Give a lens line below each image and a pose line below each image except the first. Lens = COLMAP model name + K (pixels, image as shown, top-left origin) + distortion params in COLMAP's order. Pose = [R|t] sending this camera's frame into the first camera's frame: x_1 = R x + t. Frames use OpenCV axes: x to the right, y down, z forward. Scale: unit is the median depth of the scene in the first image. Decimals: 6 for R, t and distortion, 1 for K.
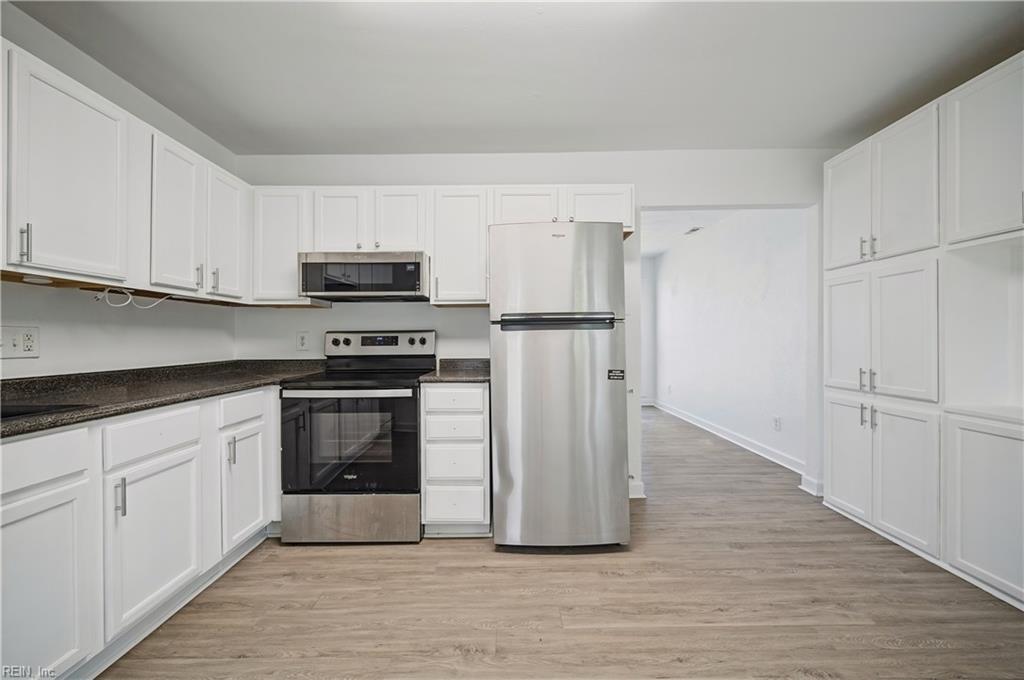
lens RADIAL K [[405.1, 0, 509.6], [0, 405.1, 338.1], [0, 0, 1]] dist [-0.007165, 0.001748]
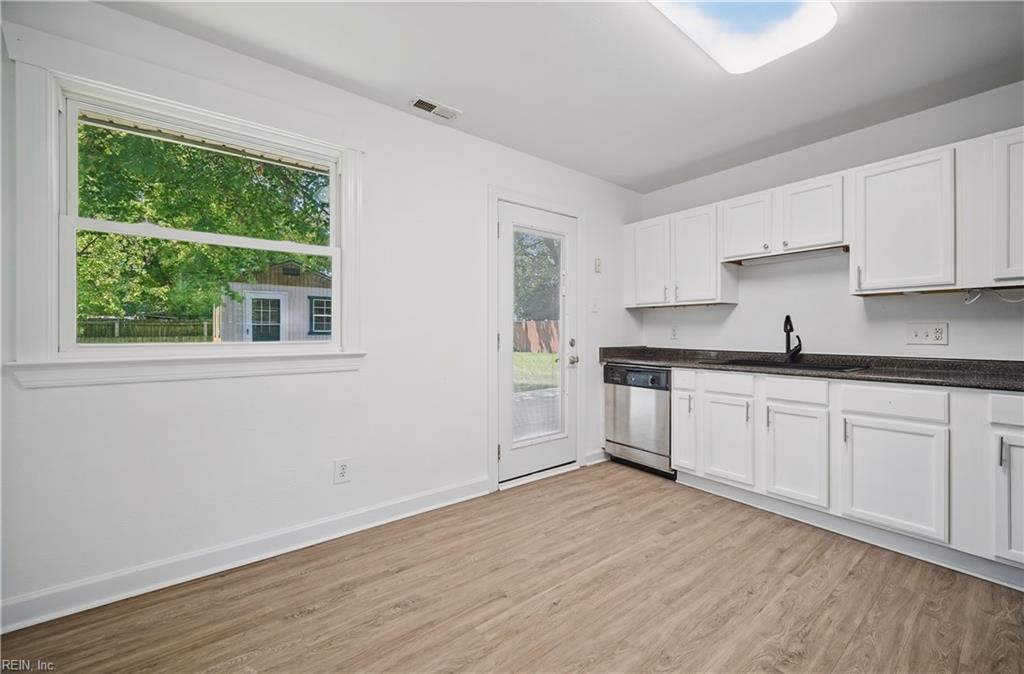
lens RADIAL K [[405.1, 0, 506.7], [0, 405.1, 336.4], [0, 0, 1]] dist [-0.007165, 0.001748]
pose [[-0.793383, 0.005691, -0.608696, 0.667246], [0.005937, 0.999981, 0.001611, 0.004535], [0.608694, -0.002336, -0.793402, 0.889308]]
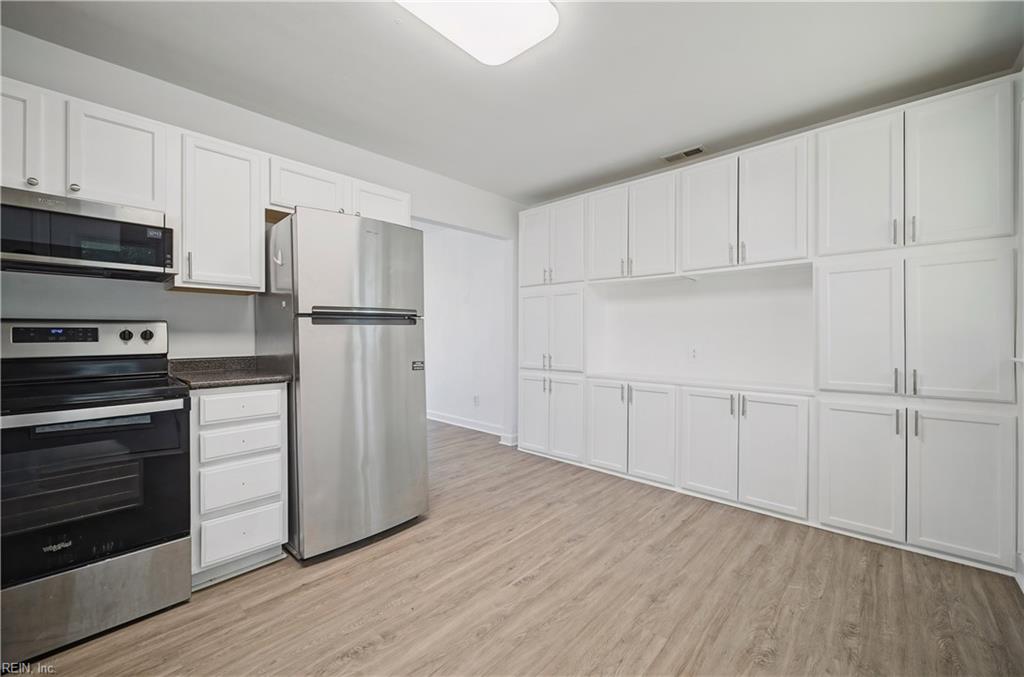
lens RADIAL K [[405.1, 0, 512.9], [0, 405.1, 337.3], [0, 0, 1]] dist [-0.007165, 0.001748]
pose [[0.680945, 0.000428, 0.732335, -0.367567], [-0.005567, 0.999974, 0.004592, 0.005104], [-0.732314, -0.007204, 0.680930, 0.042730]]
